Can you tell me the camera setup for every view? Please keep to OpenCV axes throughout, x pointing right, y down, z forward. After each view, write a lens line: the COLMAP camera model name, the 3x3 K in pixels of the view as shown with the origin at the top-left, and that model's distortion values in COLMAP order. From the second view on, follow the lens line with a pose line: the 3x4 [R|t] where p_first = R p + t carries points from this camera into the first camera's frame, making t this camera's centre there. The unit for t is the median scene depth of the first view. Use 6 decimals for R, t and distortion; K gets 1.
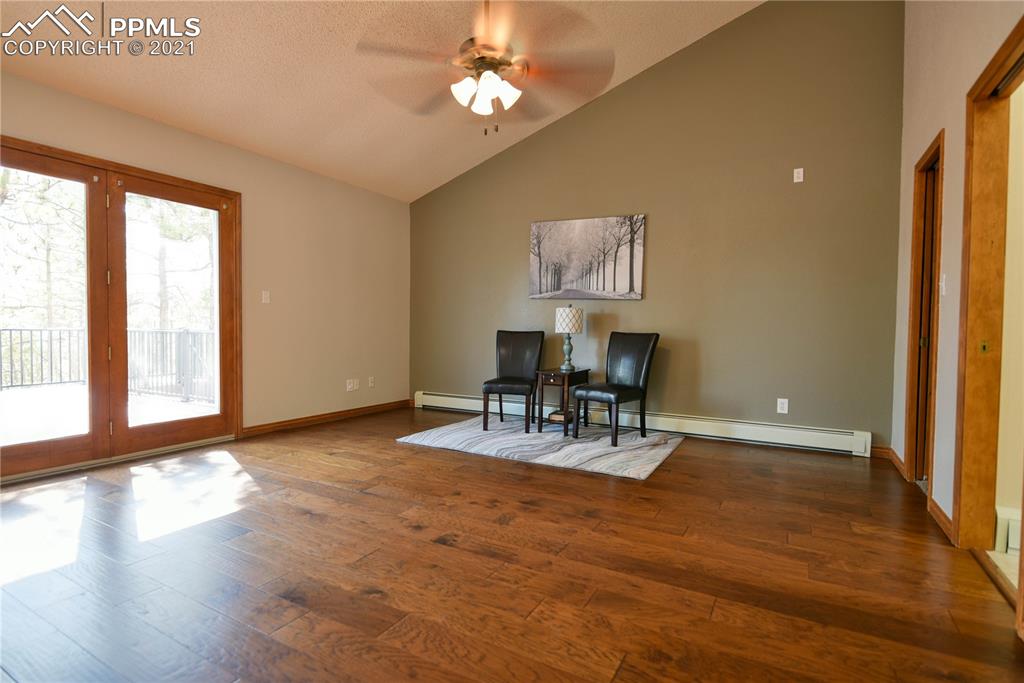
lens RADIAL K [[504.1, 0, 510.3], [0, 504.1, 342.1], [0, 0, 1]] dist [0.003030, -0.008254]
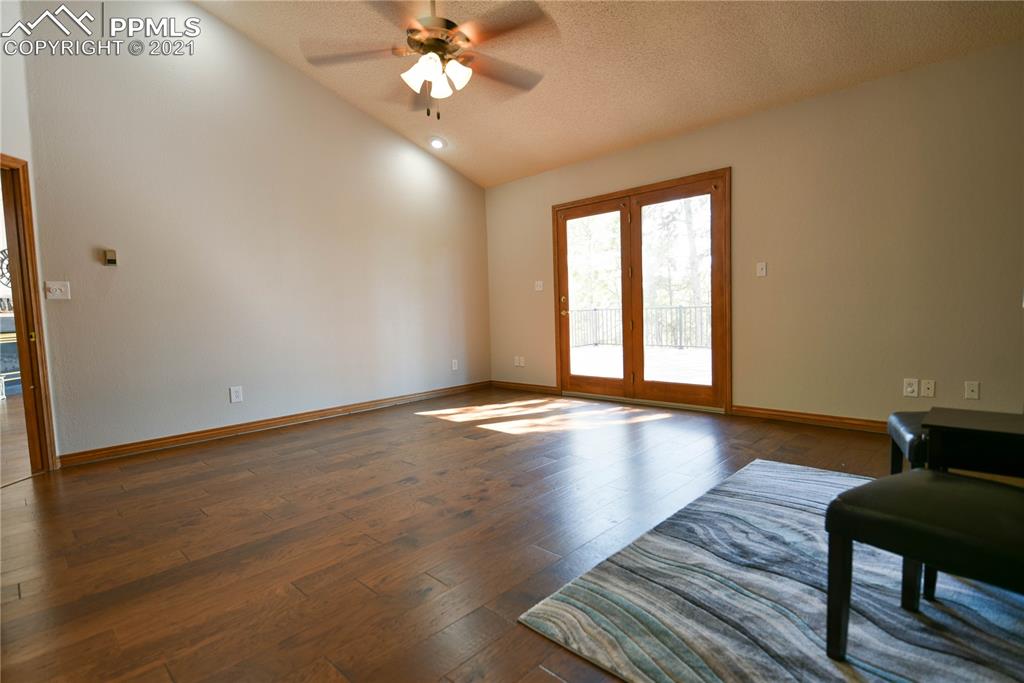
lens RADIAL K [[504.1, 0, 510.3], [0, 504.1, 342.1], [0, 0, 1]] dist [0.003030, -0.008254]
pose [[-0.256433, 0.063987, -0.964442, 0.839313], [0.005233, 0.997884, 0.064814, -0.031952], [0.966548, 0.011573, -0.256225, 1.298184]]
